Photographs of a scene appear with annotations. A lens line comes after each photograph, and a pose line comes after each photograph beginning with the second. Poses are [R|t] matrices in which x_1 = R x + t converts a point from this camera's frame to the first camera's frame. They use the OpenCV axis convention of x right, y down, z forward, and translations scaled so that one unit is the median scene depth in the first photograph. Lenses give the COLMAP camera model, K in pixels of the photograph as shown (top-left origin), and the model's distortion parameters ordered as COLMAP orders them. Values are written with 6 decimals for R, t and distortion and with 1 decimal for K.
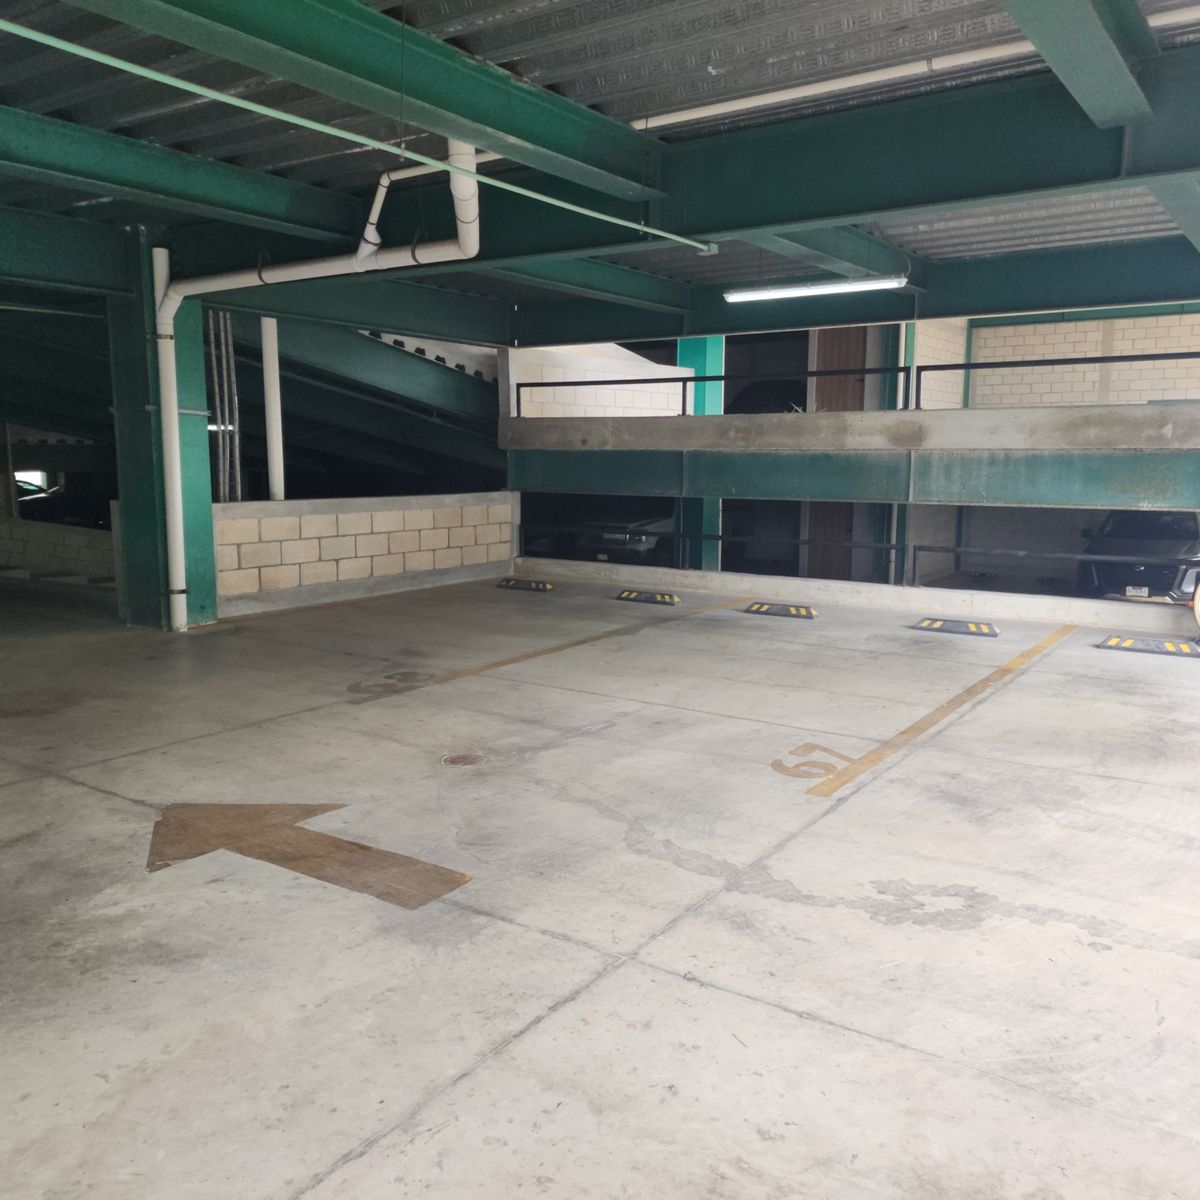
lens RADIAL K [[1076.0, 0, 620.9], [0, 1076.0, 591.8], [0, 0, 1]] dist [0.125231, -0.131787]
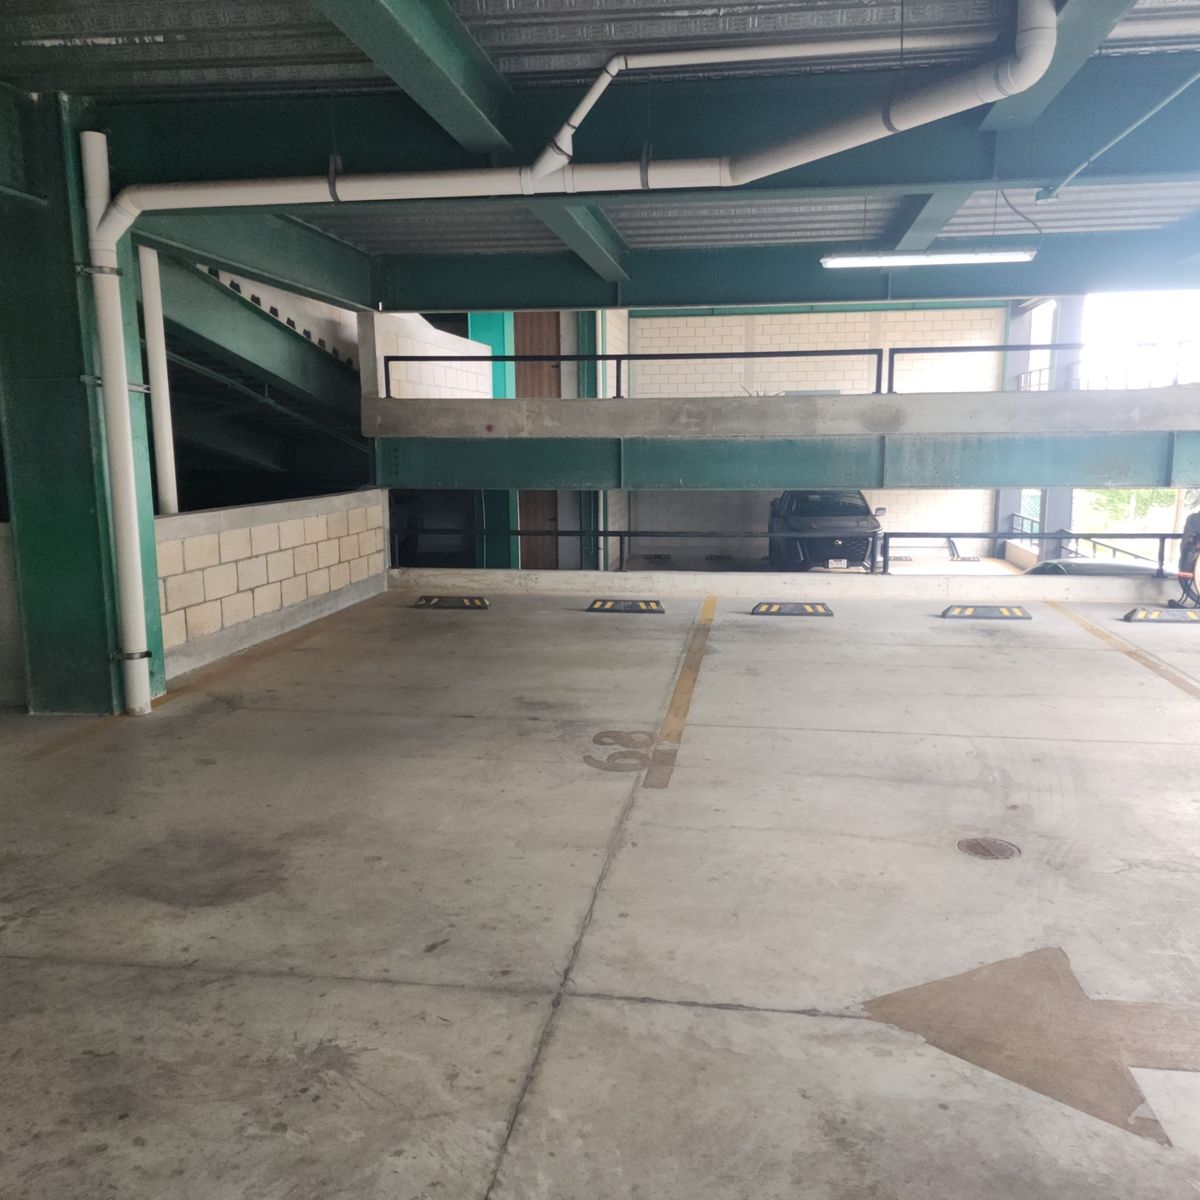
lens RADIAL K [[1058.6, 0, 631.2], [0, 1058.6, 602.4], [0, 0, 1]] dist [0.105428, -0.104892]
pose [[0.893565, -0.077776, 0.442145, -0.349468], [0.067151, 0.996954, 0.039660, -0.031604], [-0.443883, -0.005749, 0.896066, 0.225396]]
